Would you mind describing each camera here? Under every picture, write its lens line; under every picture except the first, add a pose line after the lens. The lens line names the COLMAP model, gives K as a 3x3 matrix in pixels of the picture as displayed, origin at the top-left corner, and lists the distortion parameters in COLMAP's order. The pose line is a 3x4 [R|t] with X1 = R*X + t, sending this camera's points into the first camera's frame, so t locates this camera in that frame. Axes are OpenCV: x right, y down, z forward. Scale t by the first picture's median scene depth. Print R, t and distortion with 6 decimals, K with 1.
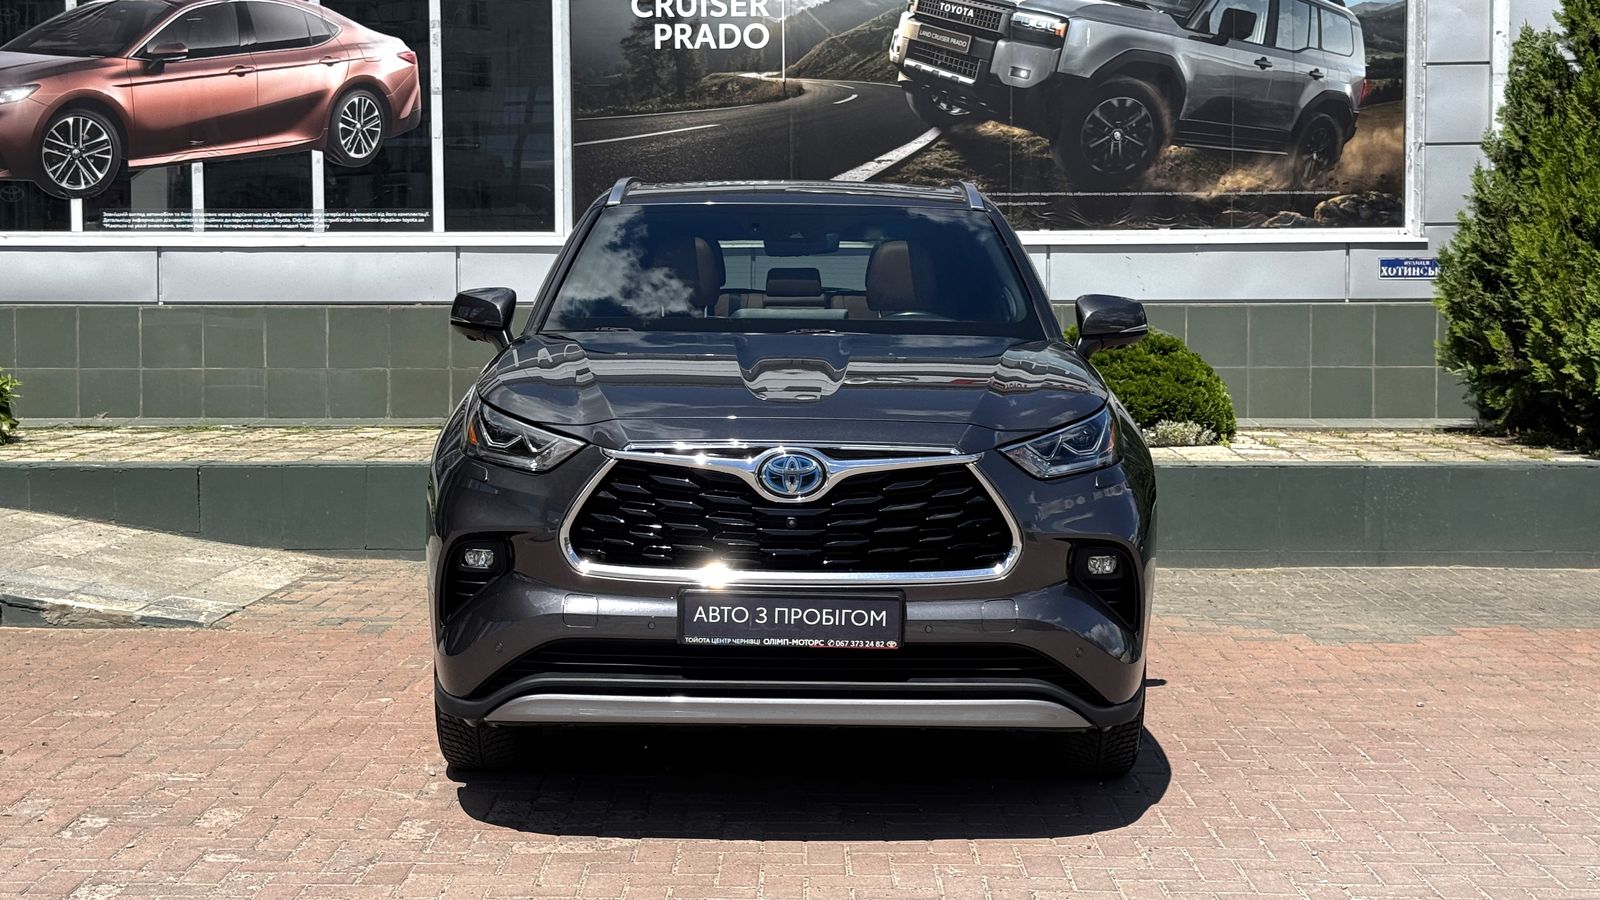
lens RADIAL K [[2224.3, 0, 805.1], [0, 2224.3, 404.6], [0, 0, 1]] dist [0.153626, -0.180829]
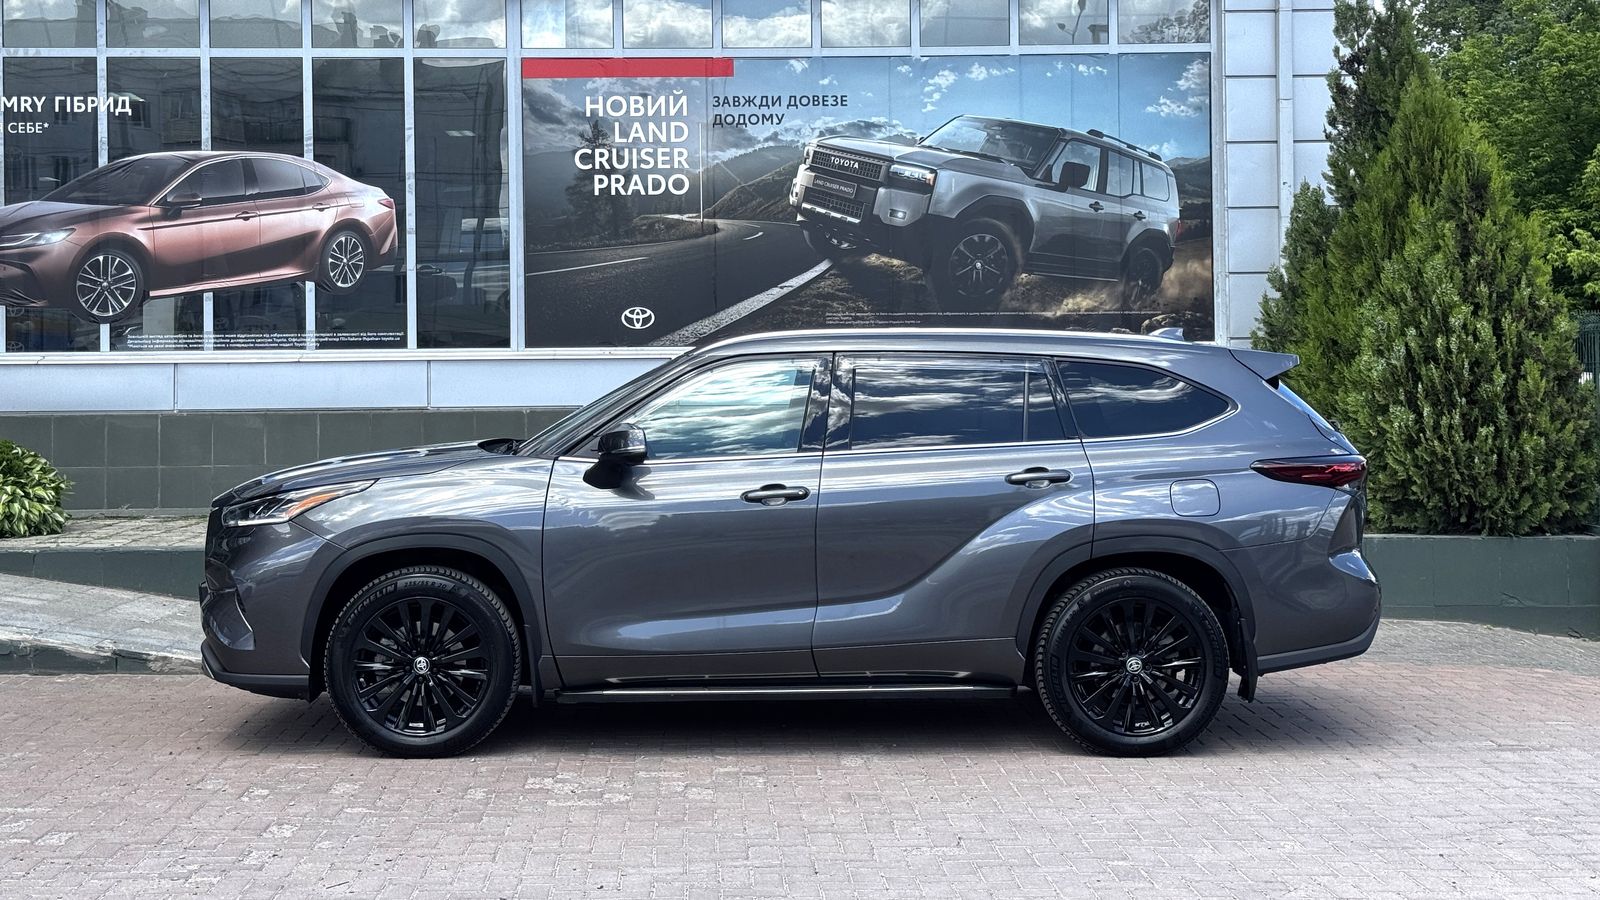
lens RADIAL K [[2278.4, 0, 785.5], [0, 2278.4, 342.2], [0, 0, 1]] dist [0.153929, -0.150967]
pose [[0.999279, -0.006031, 0.037472, -0.010947], [0.008239, 0.998221, -0.059056, -0.007046], [-0.037049, 0.059322, 0.997551, -0.223594]]
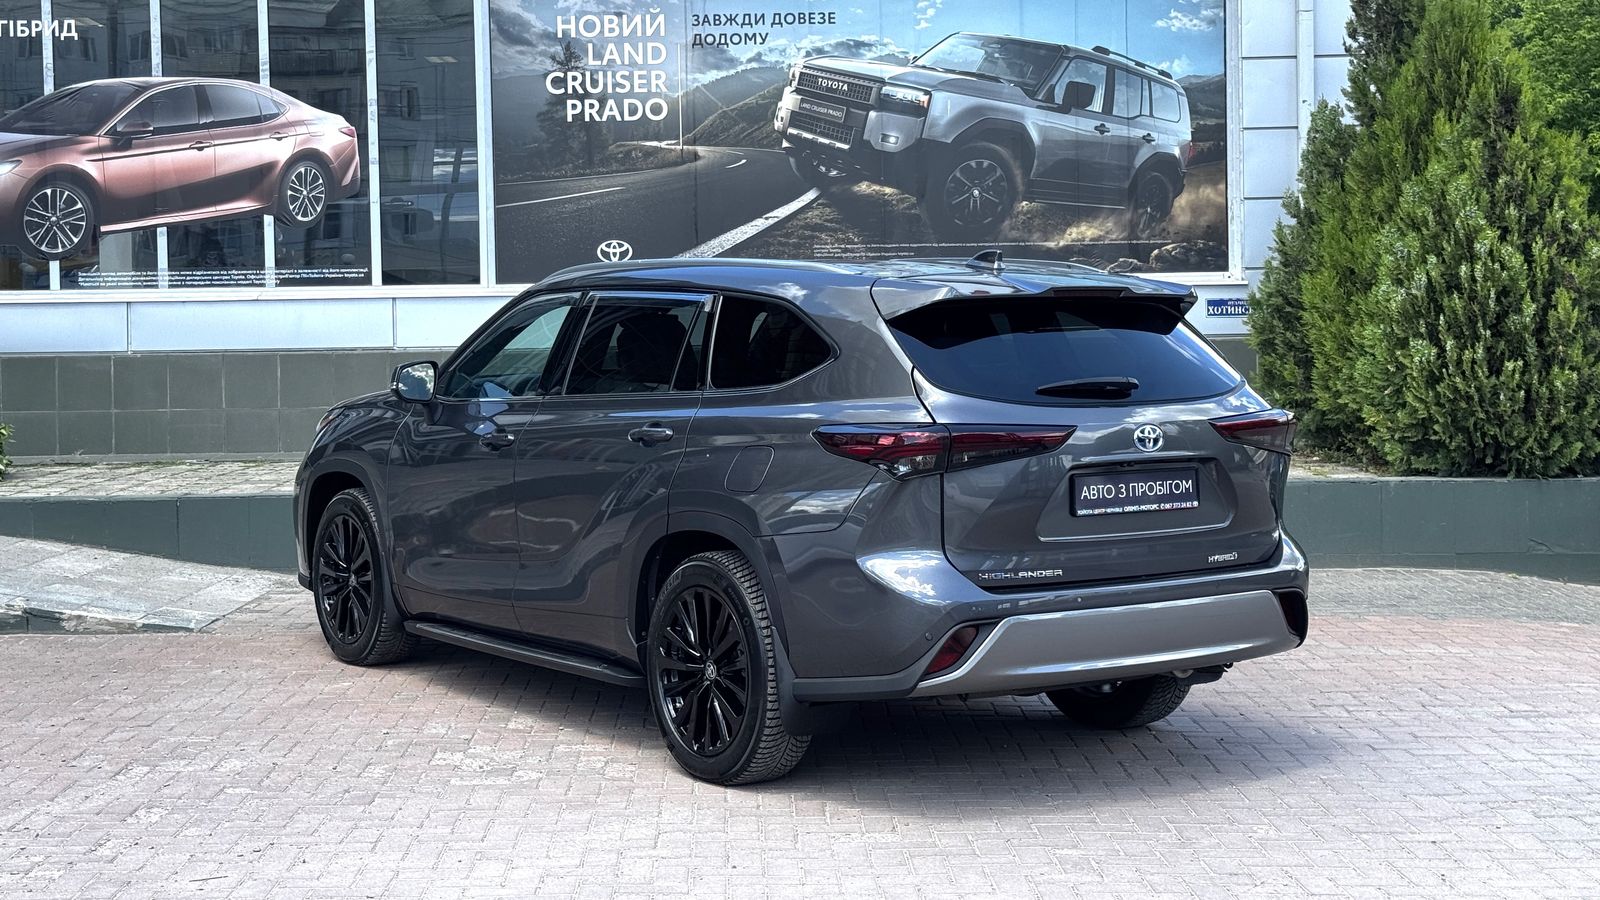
lens RADIAL K [[2301.9, 0, 768.5], [0, 2301.9, 367.9], [0, 0, 1]] dist [0.146893, -0.102155]
pose [[0.999855, -0.013268, 0.010654, 0.020727], [0.013488, 0.999690, -0.020910, -0.008650], [-0.010374, 0.021051, 0.999725, -0.167913]]
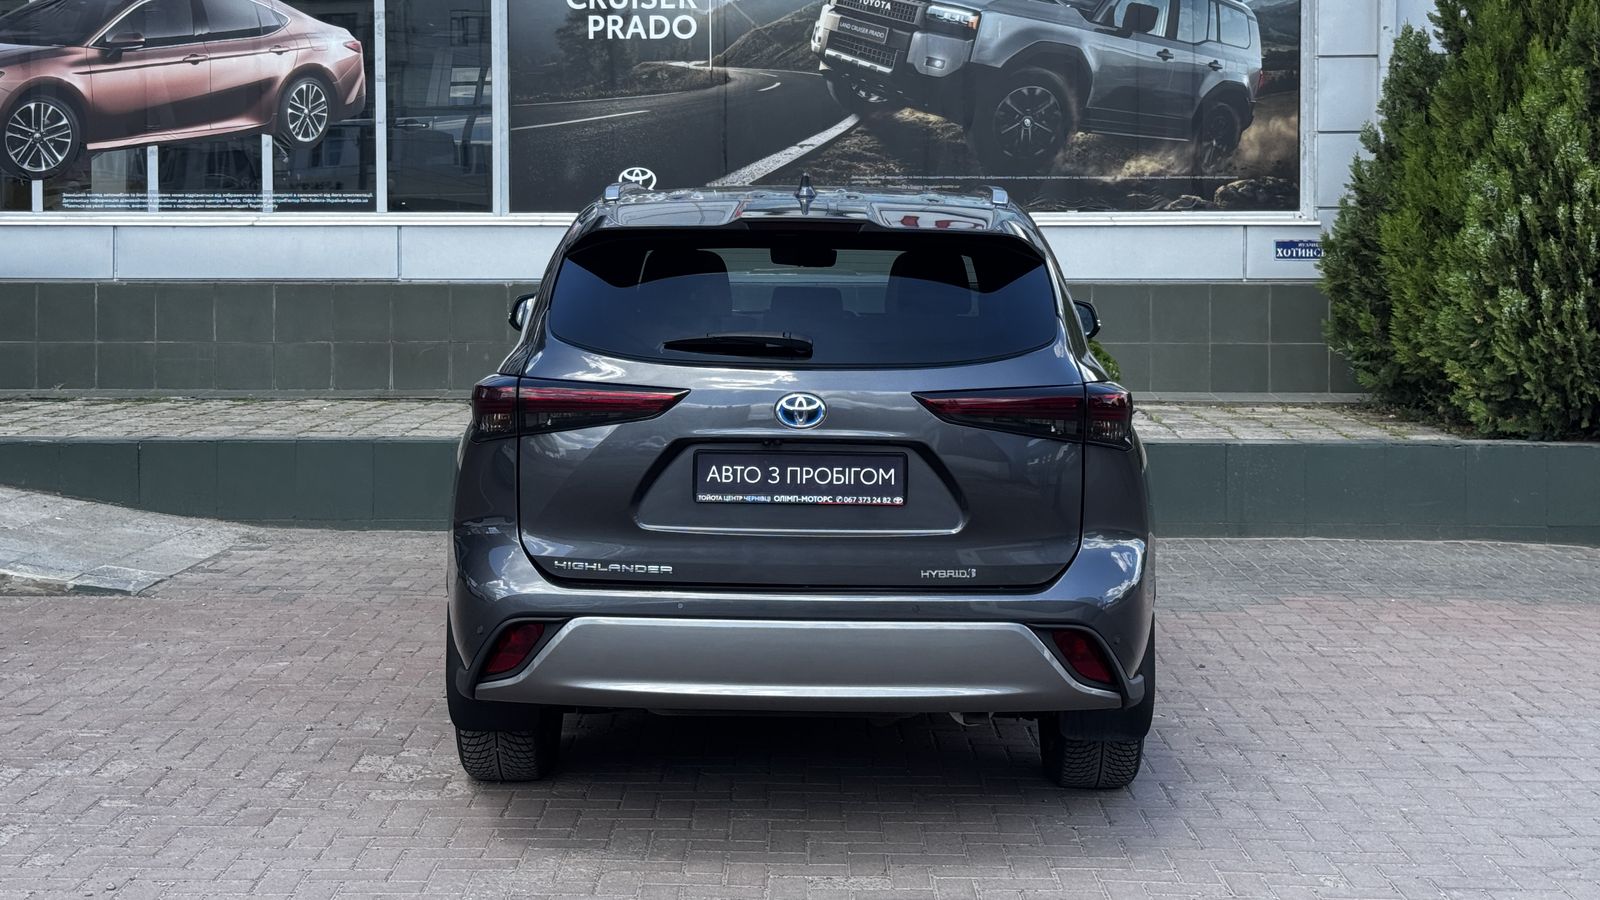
lens RADIAL K [[2284.8, 0, 801.3], [0, 2284.8, 308.6], [0, 0, 1]] dist [0.162493, -0.234888]
pose [[0.999980, 0.002485, -0.005778, 0.039708], [-0.002590, 0.999829, -0.018309, -0.012680], [0.005731, 0.018323, 0.999816, -0.077373]]
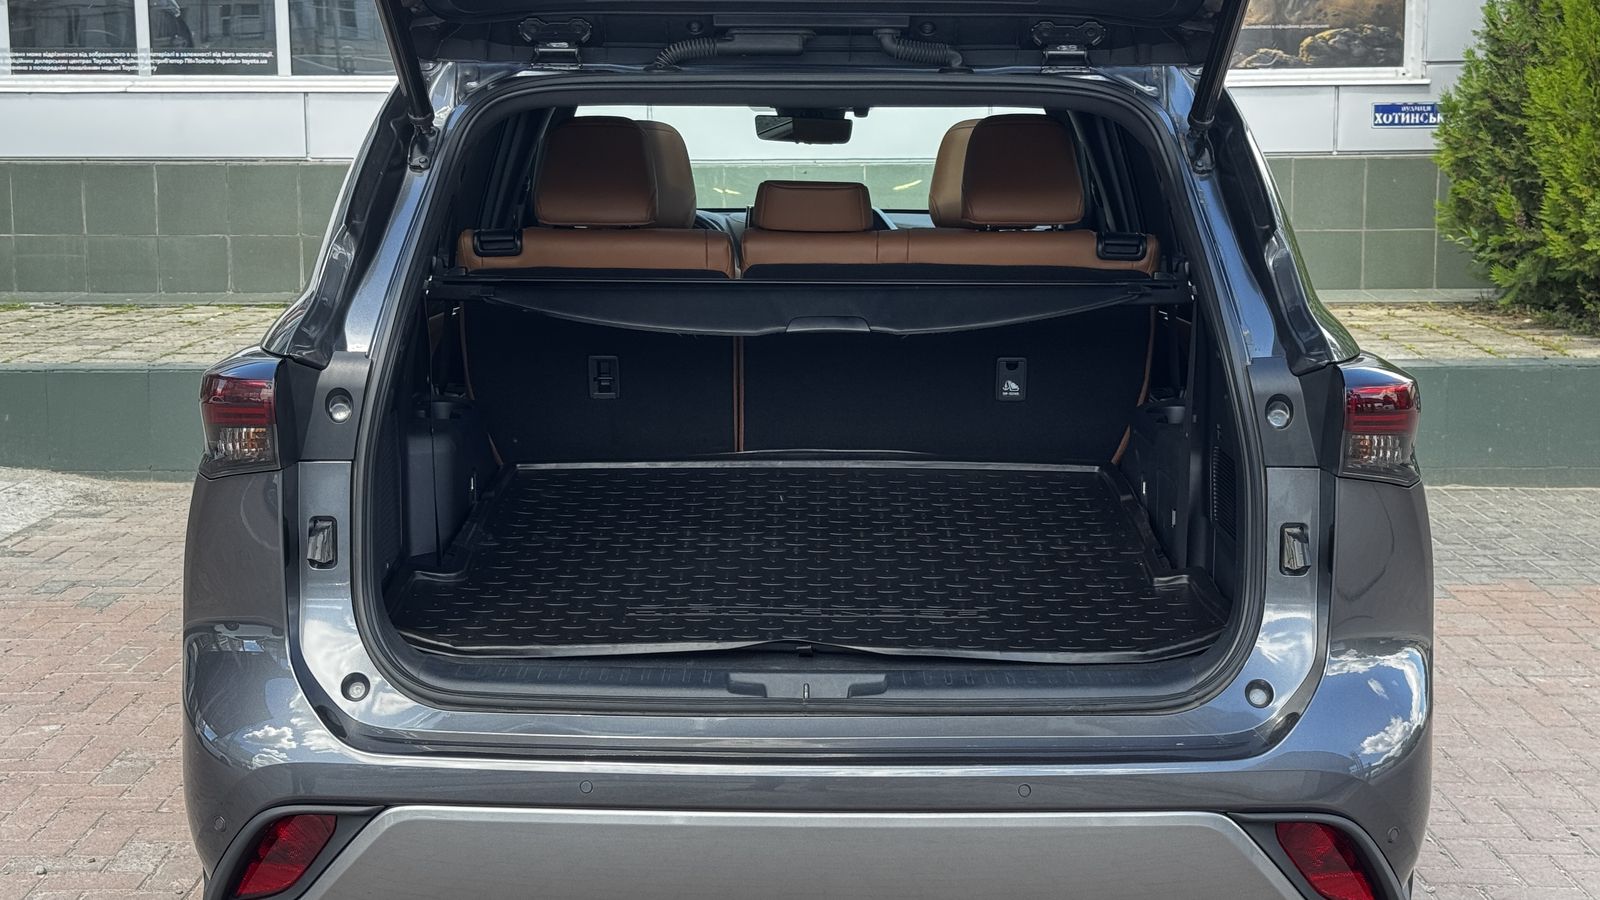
lens RADIAL K [[2224.3, 0, 805.1], [0, 2224.3, 404.6], [0, 0, 1]] dist [0.153626, -0.180829]
pose [[0.999994, -0.003483, -0.000781, 0.037133], [0.003535, 0.996607, 0.082229, -0.021410], [0.000492, -0.082231, 0.996613, 0.127047]]
